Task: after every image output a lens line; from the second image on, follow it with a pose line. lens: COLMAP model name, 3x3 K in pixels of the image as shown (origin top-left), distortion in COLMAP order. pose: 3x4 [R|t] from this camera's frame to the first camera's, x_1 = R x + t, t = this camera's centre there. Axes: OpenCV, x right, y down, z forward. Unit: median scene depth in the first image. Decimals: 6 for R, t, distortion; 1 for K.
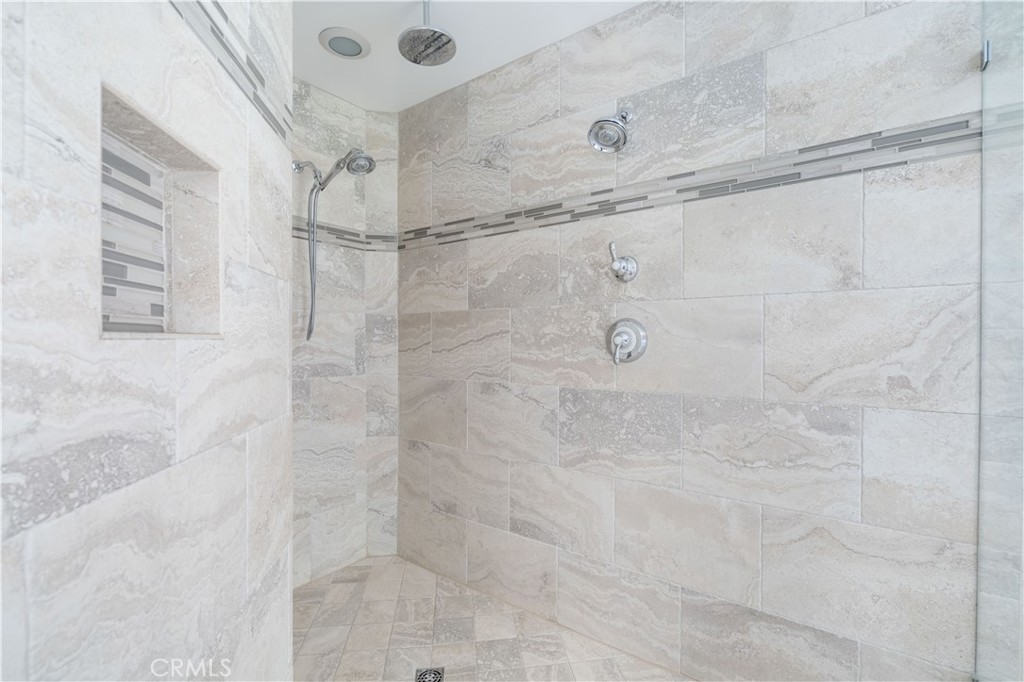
lens RADIAL K [[467.2, 0, 511.8], [0, 467.2, 343.9], [0, 0, 1]] dist [0.001347, -0.001356]
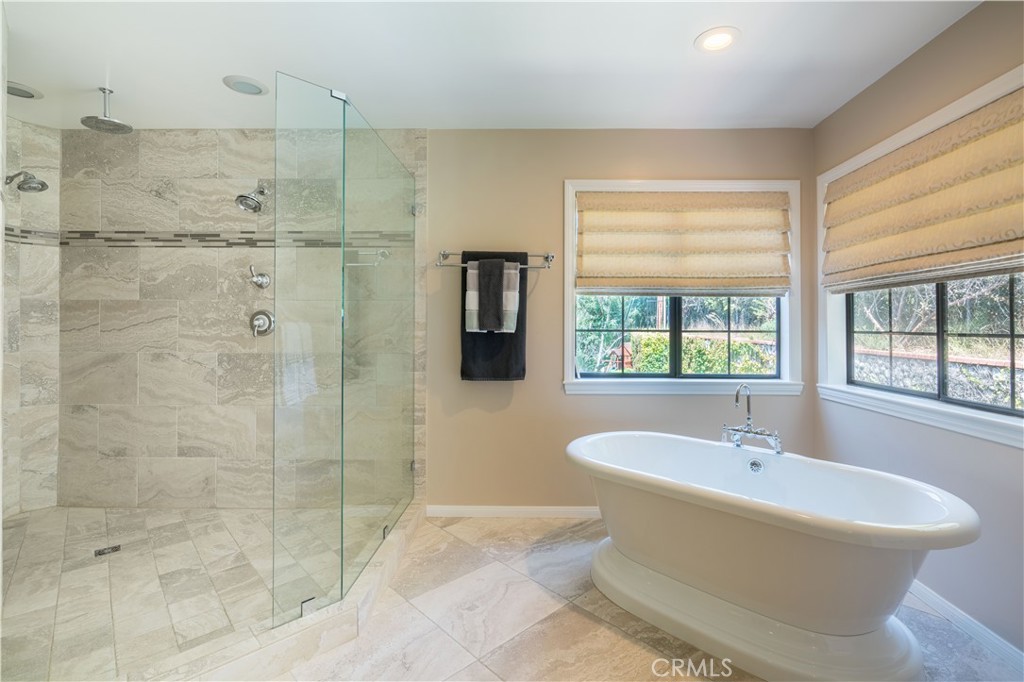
lens RADIAL K [[467.2, 0, 534.2], [0, 467.2, 322.8], [0, 0, 1]] dist [0.001347, -0.001356]
pose [[0.805249, 0.002009, 0.592934, 0.027353], [0.000263, 0.999993, -0.003746, -0.000858], [-0.592937, 0.003173, 0.805242, -0.833901]]
